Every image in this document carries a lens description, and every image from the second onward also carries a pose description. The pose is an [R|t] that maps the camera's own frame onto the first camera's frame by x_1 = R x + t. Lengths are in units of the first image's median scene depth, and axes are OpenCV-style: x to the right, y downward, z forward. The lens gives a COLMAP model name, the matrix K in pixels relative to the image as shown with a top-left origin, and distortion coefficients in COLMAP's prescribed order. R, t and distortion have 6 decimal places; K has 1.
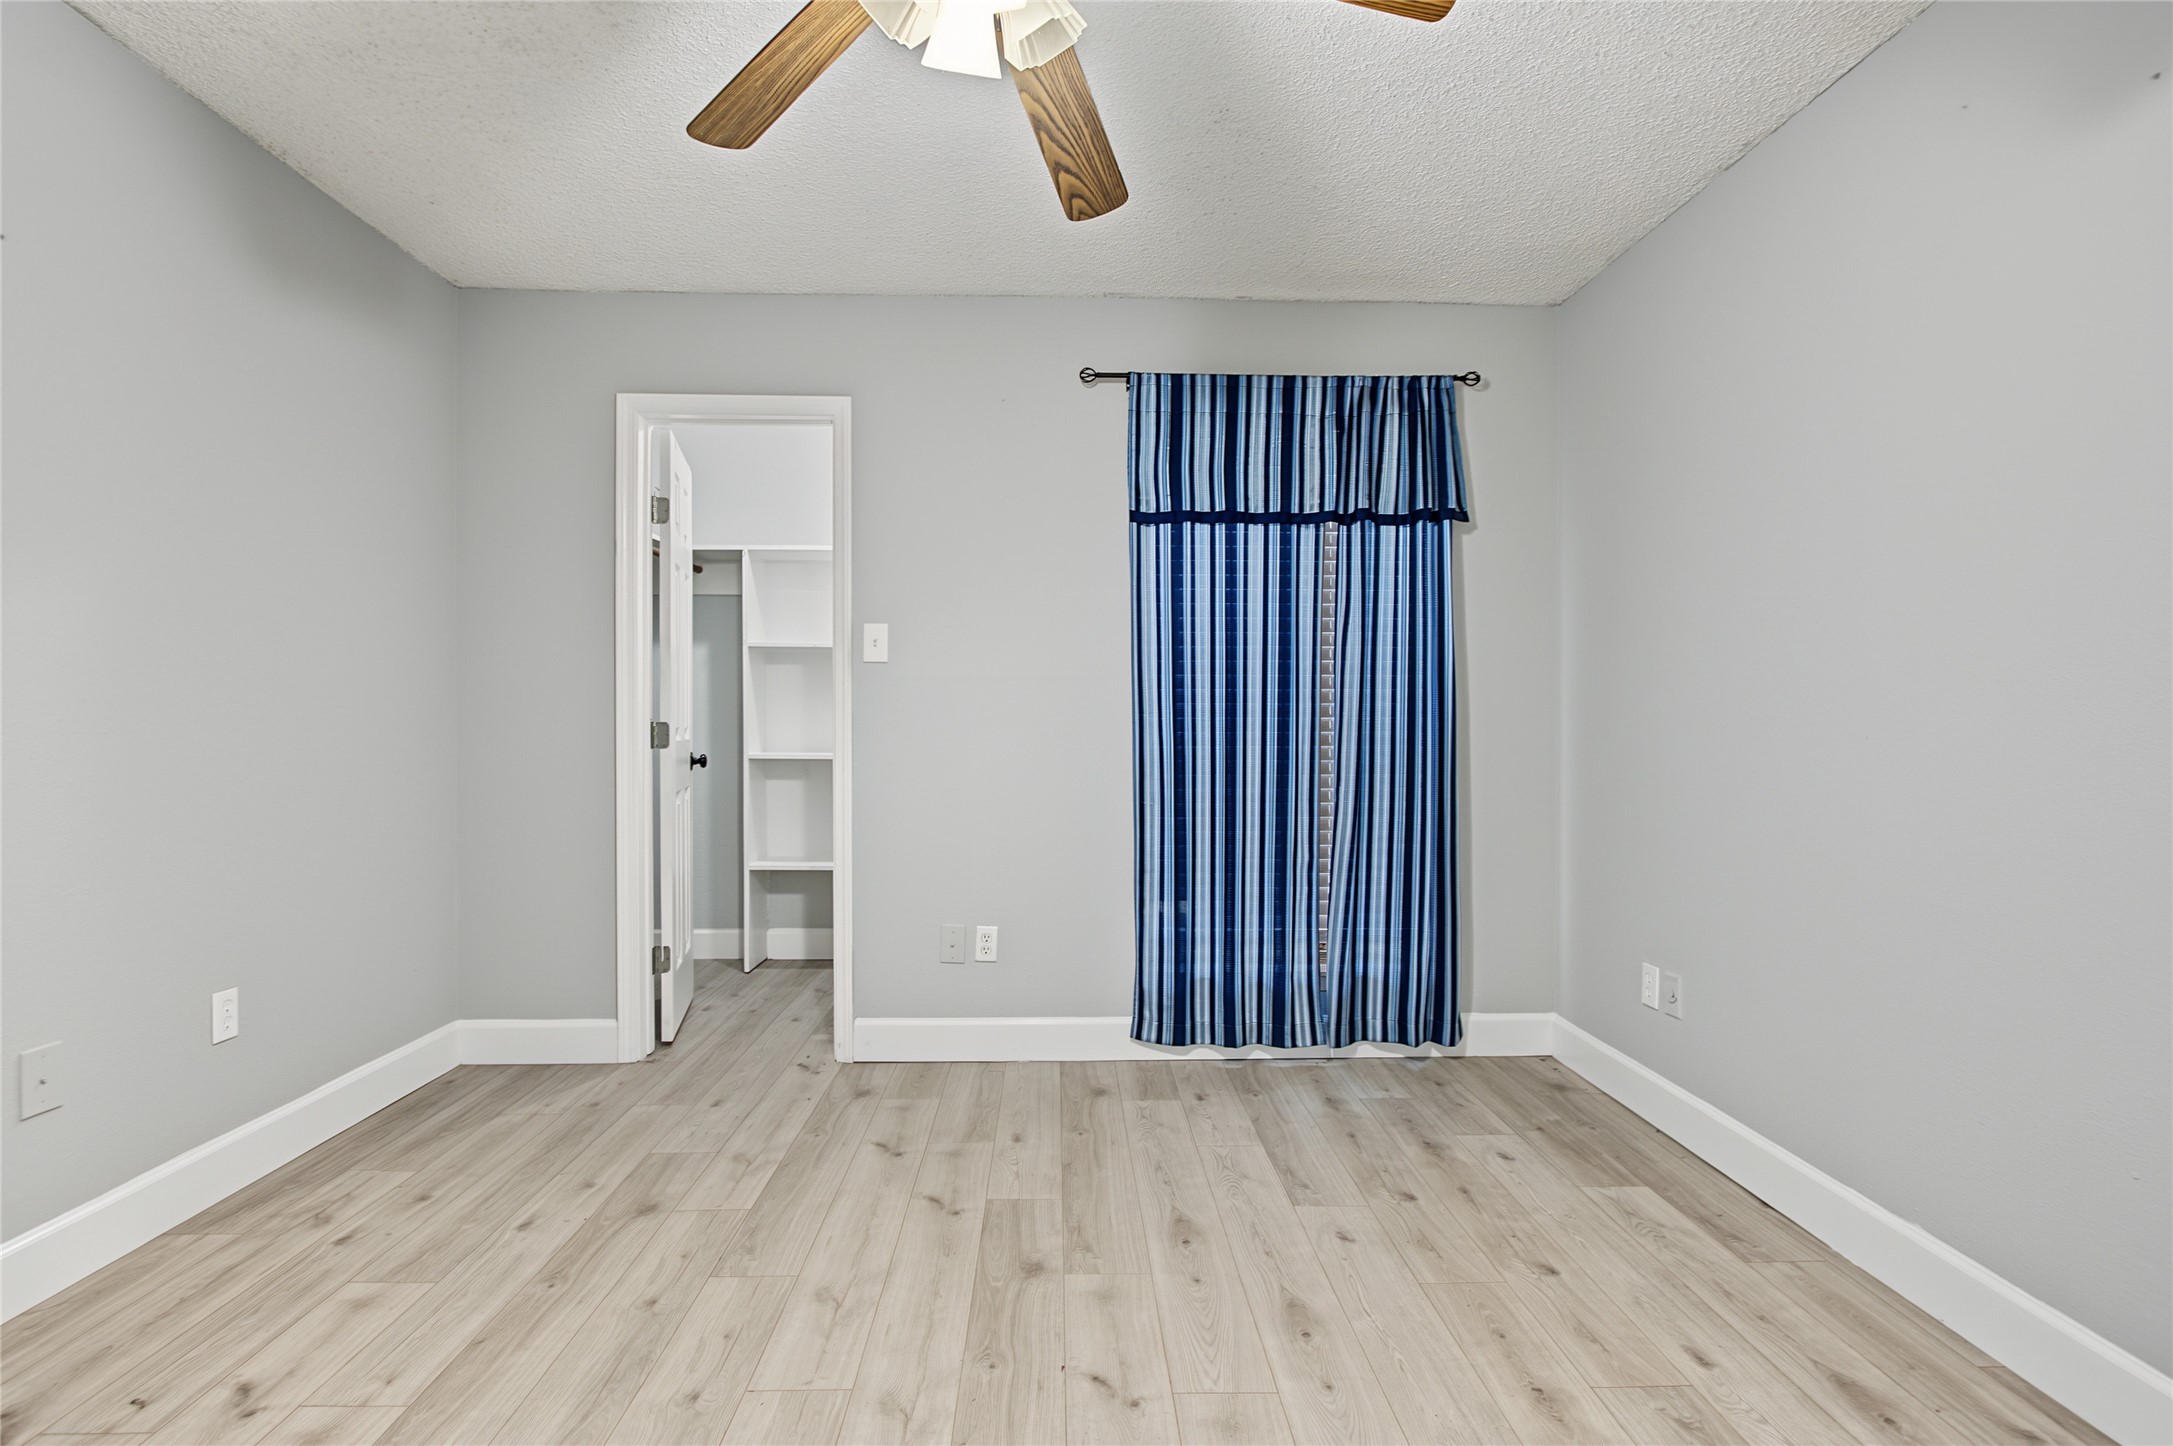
lens RADIAL K [[1007.5, 0, 1090.0], [0, 1007.5, 743.9], [0, 0, 1]] dist [-0.016894, -0.000220]
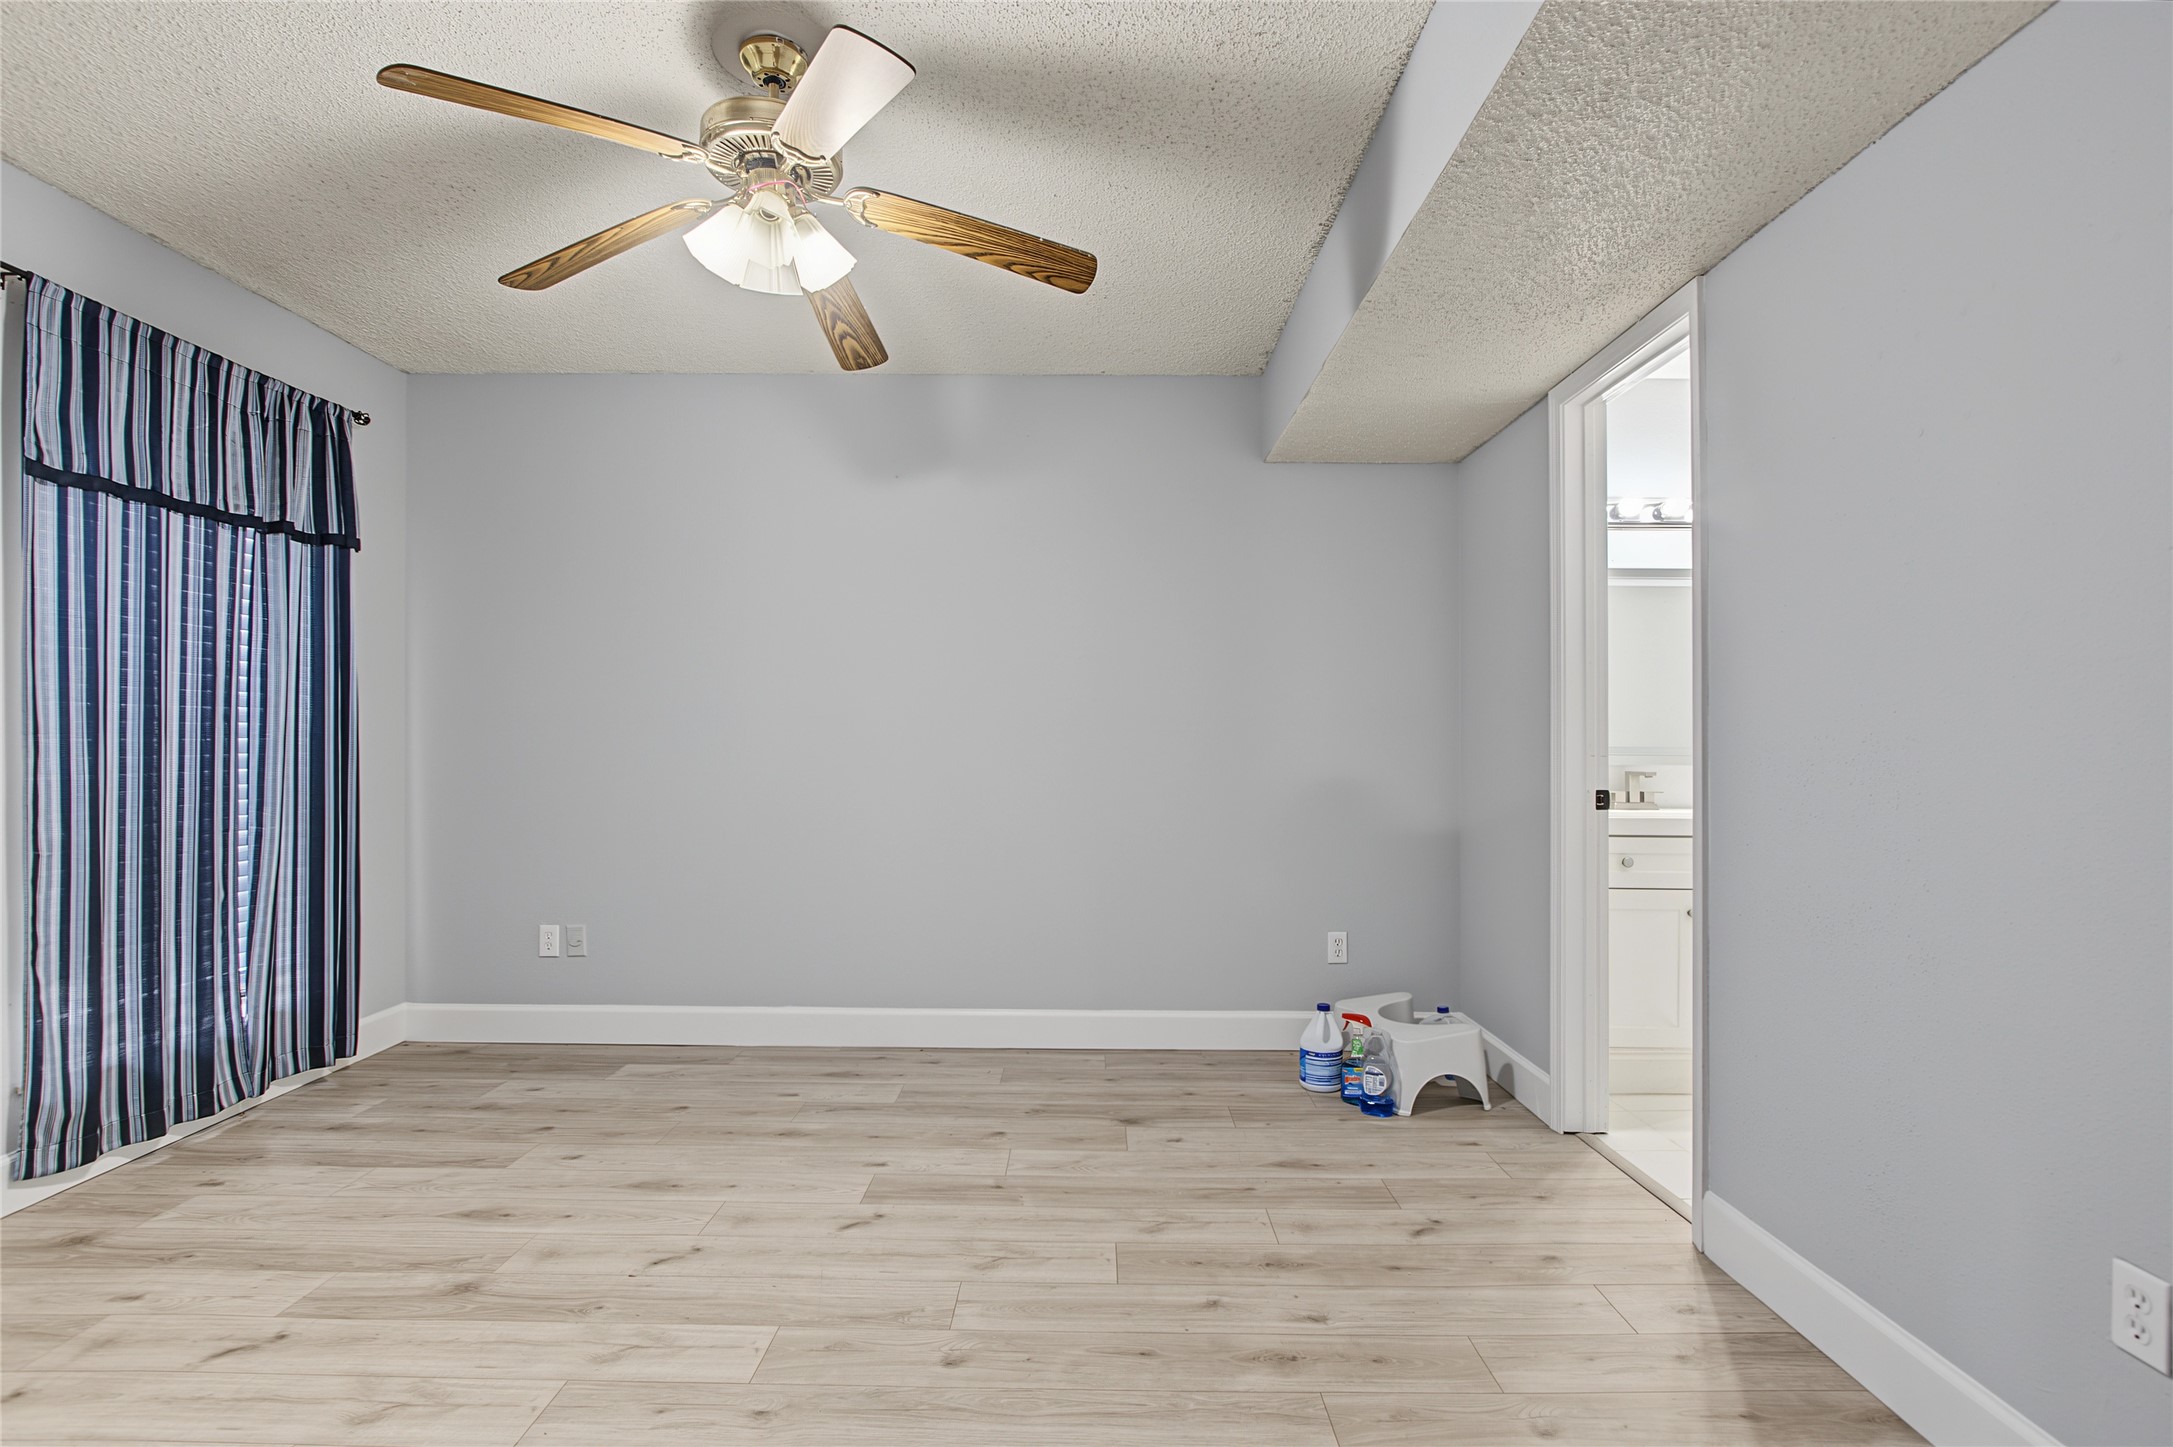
lens RADIAL K [[1007.5, 0, 1086.7], [0, 1007.5, 726.4], [0, 0, 1]] dist [-0.016894, -0.000220]
pose [[0.042903, 0.008659, 0.999042, -0.671826], [0.016233, 0.999824, -0.009363, -0.016586], [-0.998947, 0.016619, 0.042755, 0.205238]]
